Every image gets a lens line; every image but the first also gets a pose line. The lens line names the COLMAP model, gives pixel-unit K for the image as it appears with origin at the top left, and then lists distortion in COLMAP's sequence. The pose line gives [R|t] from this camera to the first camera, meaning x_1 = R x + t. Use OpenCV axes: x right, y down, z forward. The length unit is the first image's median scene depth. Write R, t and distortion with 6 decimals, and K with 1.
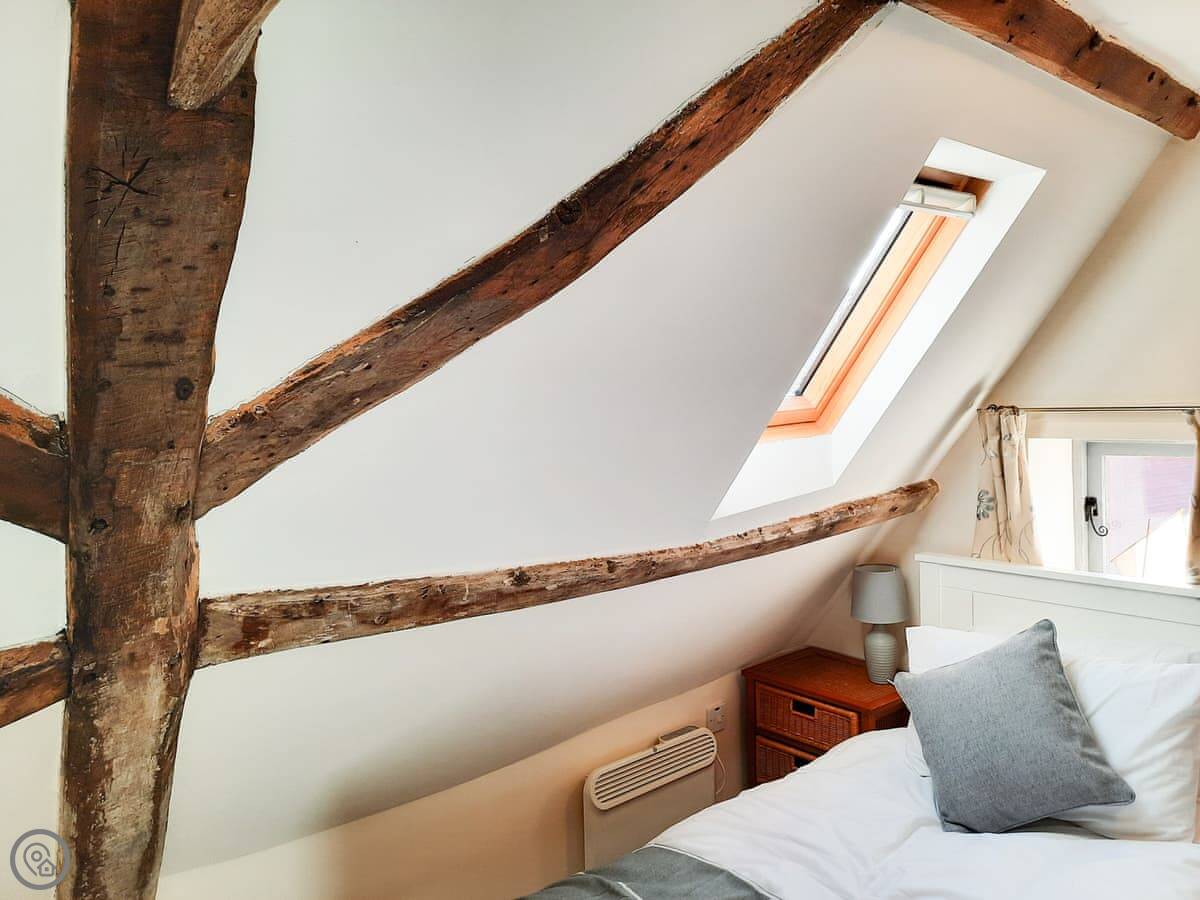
lens RADIAL K [[869.6, 0, 598.1], [0, 869.6, 446.8], [0, 0, 1]] dist [0.014328, -0.020119]
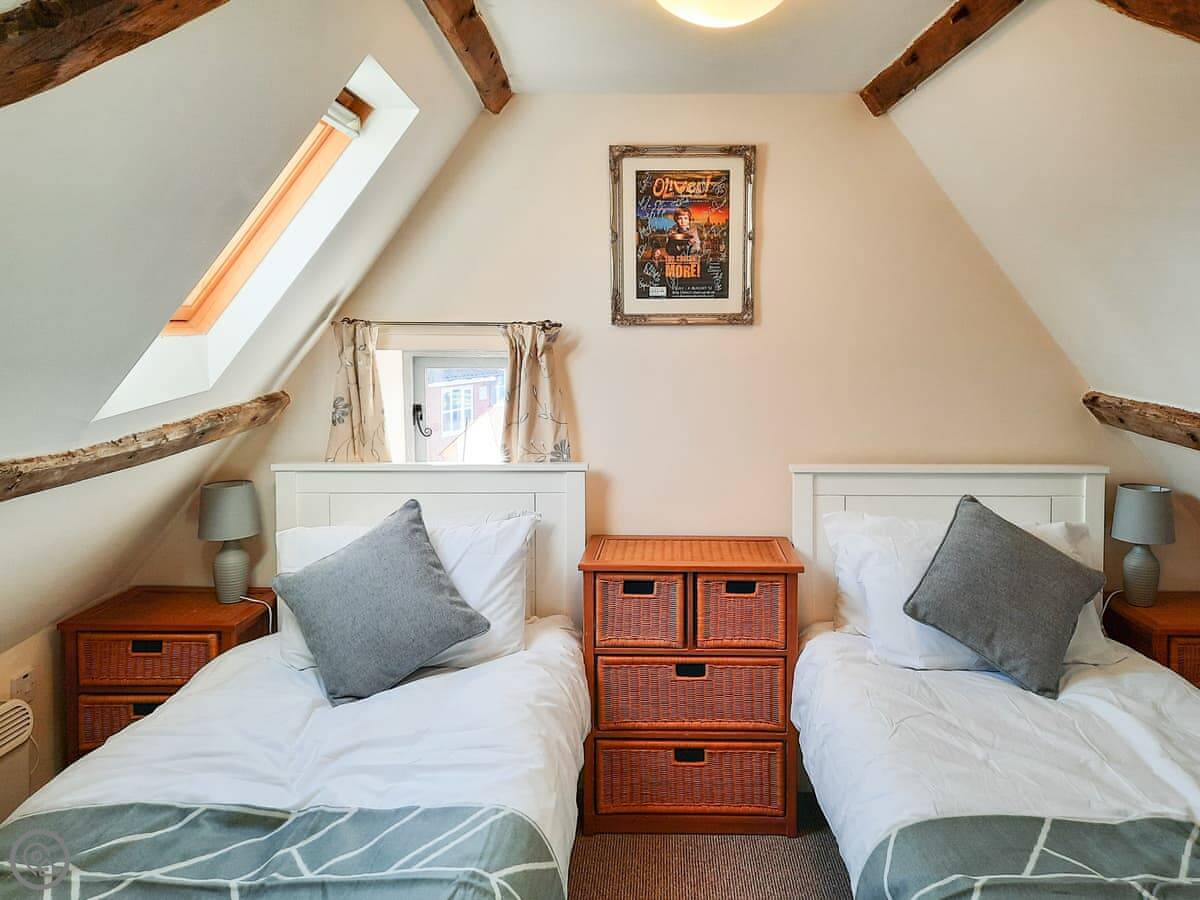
lens RADIAL K [[998.7, 0, 600.4], [0, 998.7, 449.9], [0, 0, 1]] dist [-0.001816, 0.014995]
pose [[0.620495, -0.019848, 0.783959, -0.334608], [0.018141, 0.999775, 0.010953, 0.109966], [-0.784001, 0.007425, 0.620716, -0.019420]]
